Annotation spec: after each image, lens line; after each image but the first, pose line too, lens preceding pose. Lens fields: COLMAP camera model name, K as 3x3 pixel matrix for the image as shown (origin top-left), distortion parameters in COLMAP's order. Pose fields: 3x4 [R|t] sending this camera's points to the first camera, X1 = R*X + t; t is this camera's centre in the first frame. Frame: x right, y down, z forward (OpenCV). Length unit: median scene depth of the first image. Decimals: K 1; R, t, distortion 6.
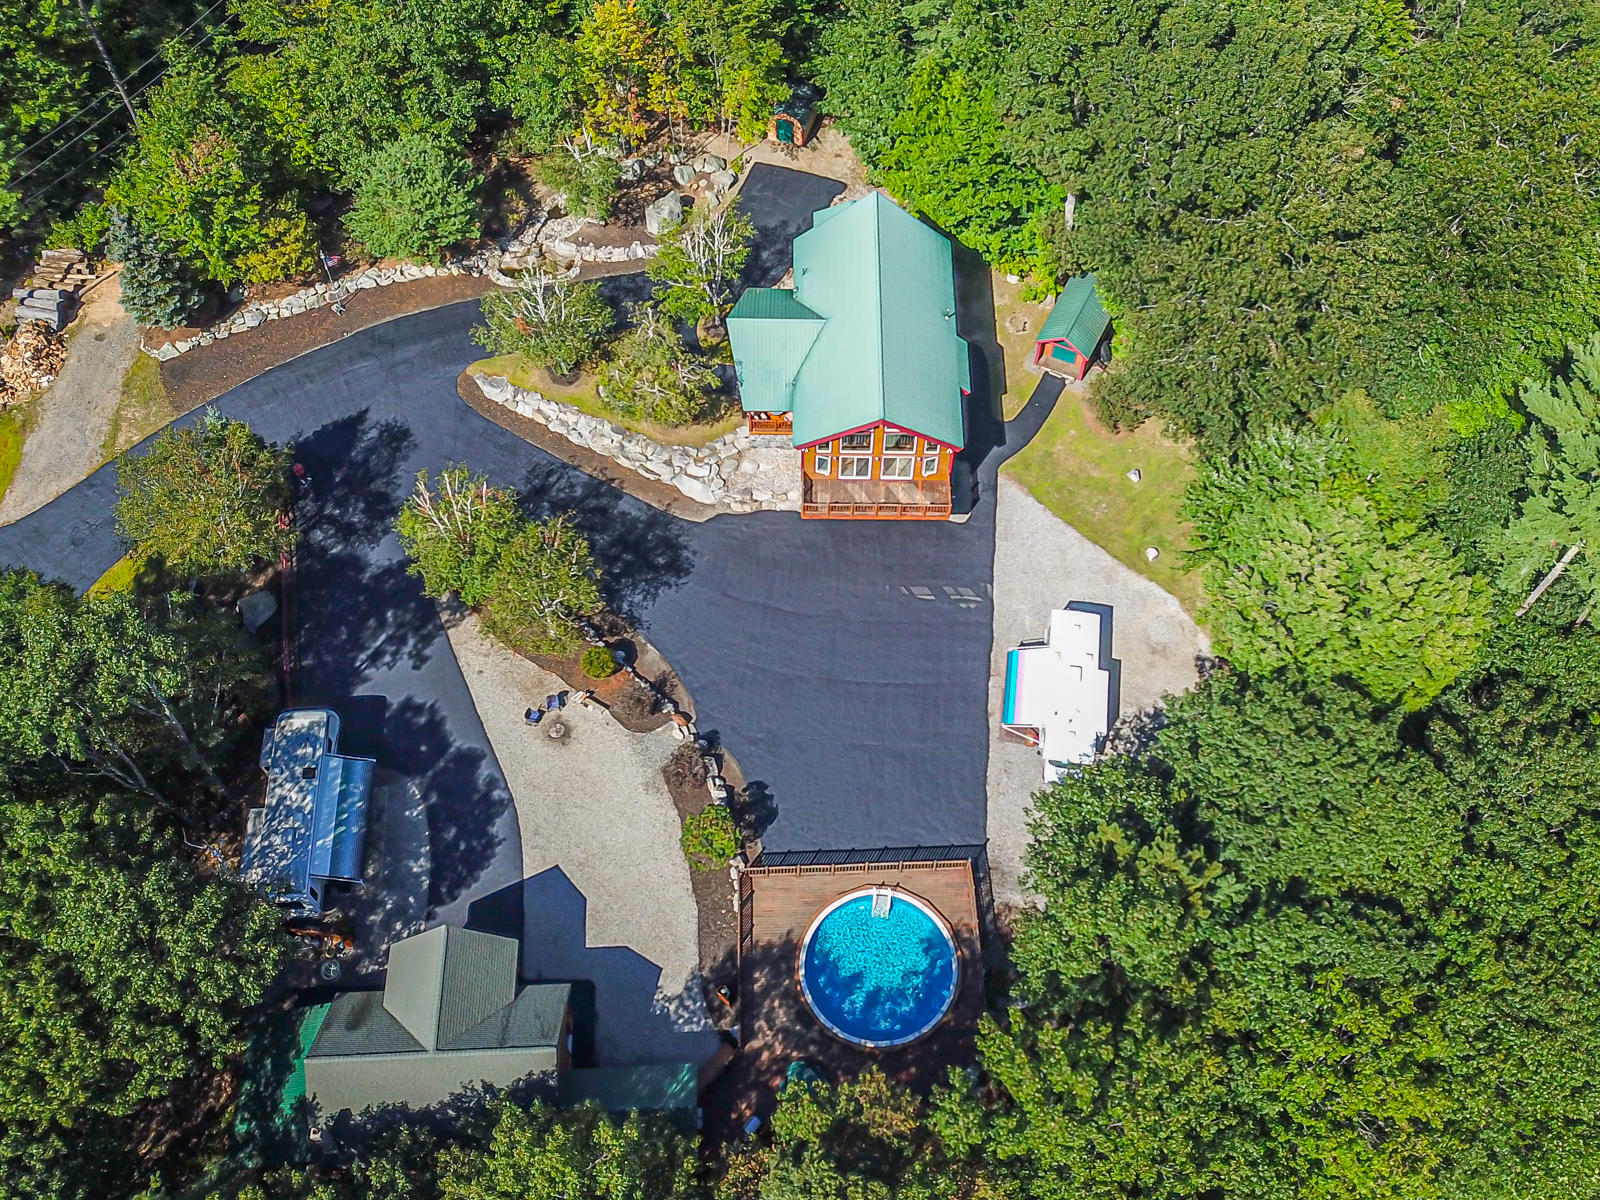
lens RADIAL K [[1736.9, 0, 831.2], [0, 1736.9, 539.9], [0, 0, 1]] dist [0.287061, -1.278244]
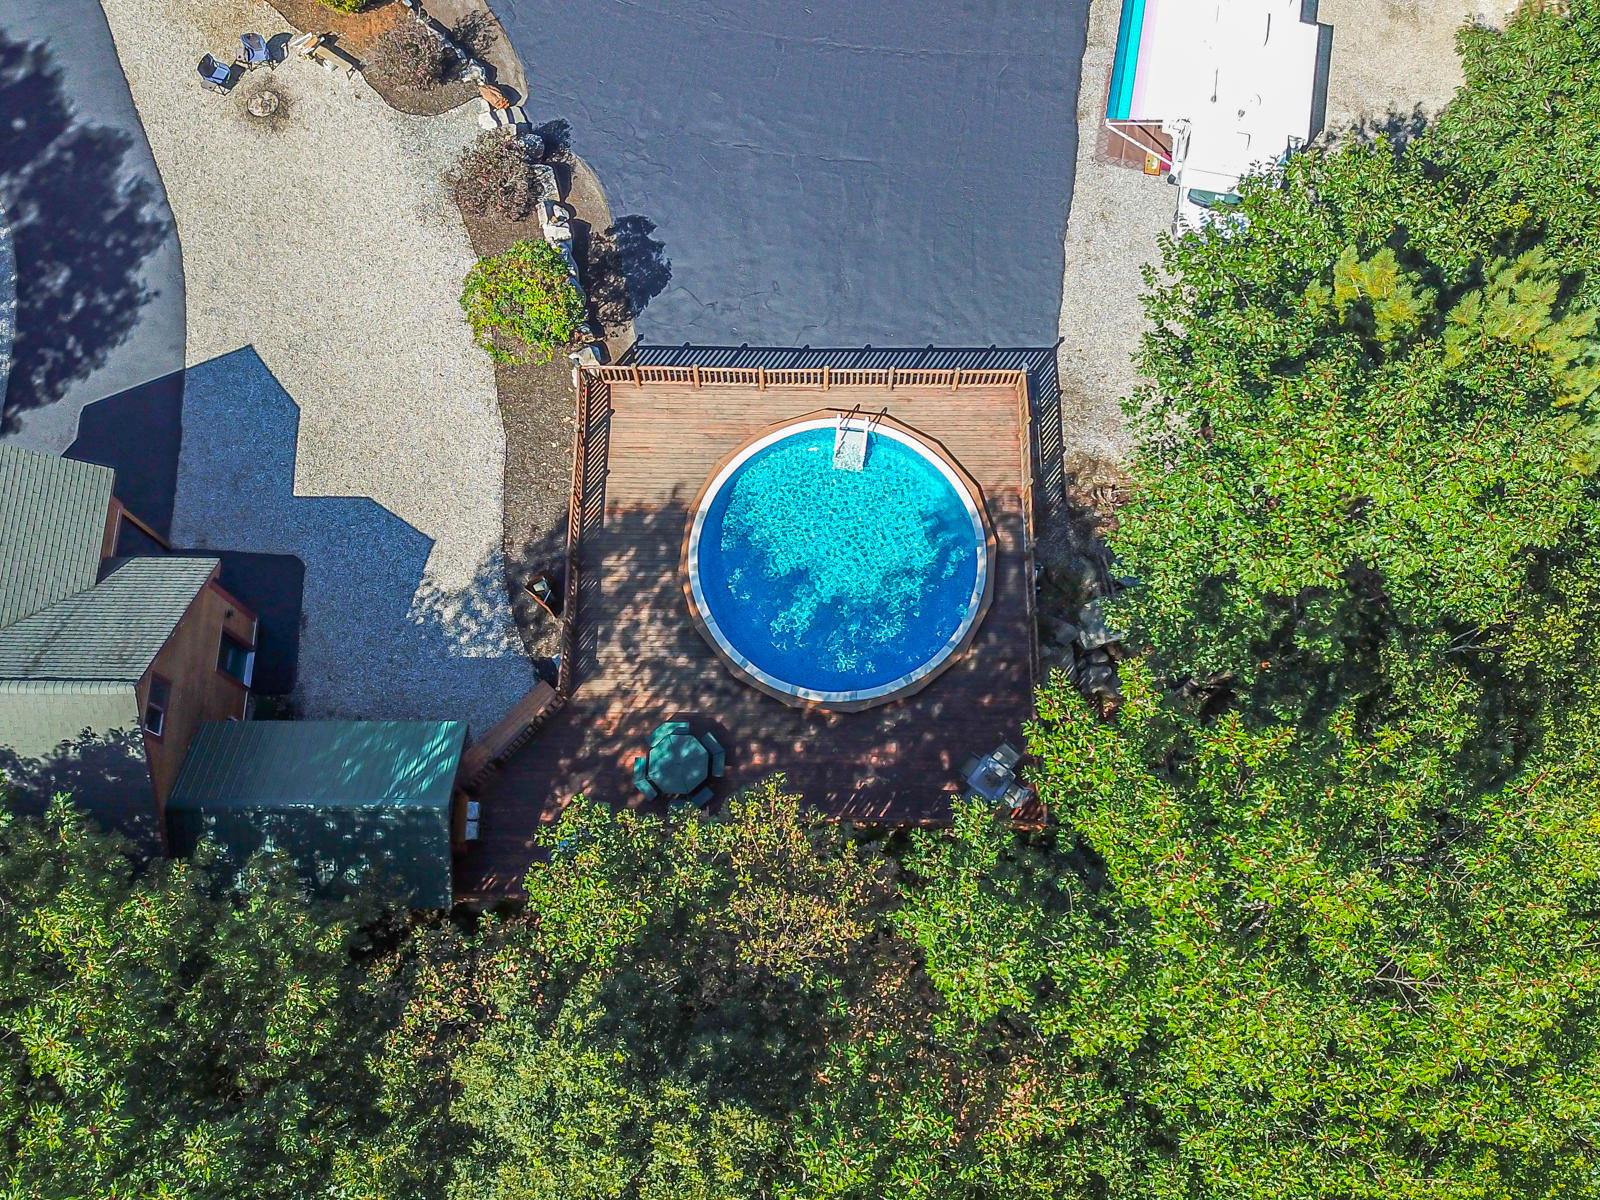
lens RADIAL K [[1736.9, 0, 831.2], [0, 1736.9, 539.9], [0, 0, 1]] dist [0.287061, -1.278244]
pose [[0.998740, 0.047367, -0.016600, 0.032616], [-0.042668, 0.975425, 0.216161, 0.121734], [0.026431, -0.215180, 0.976217, 0.480442]]
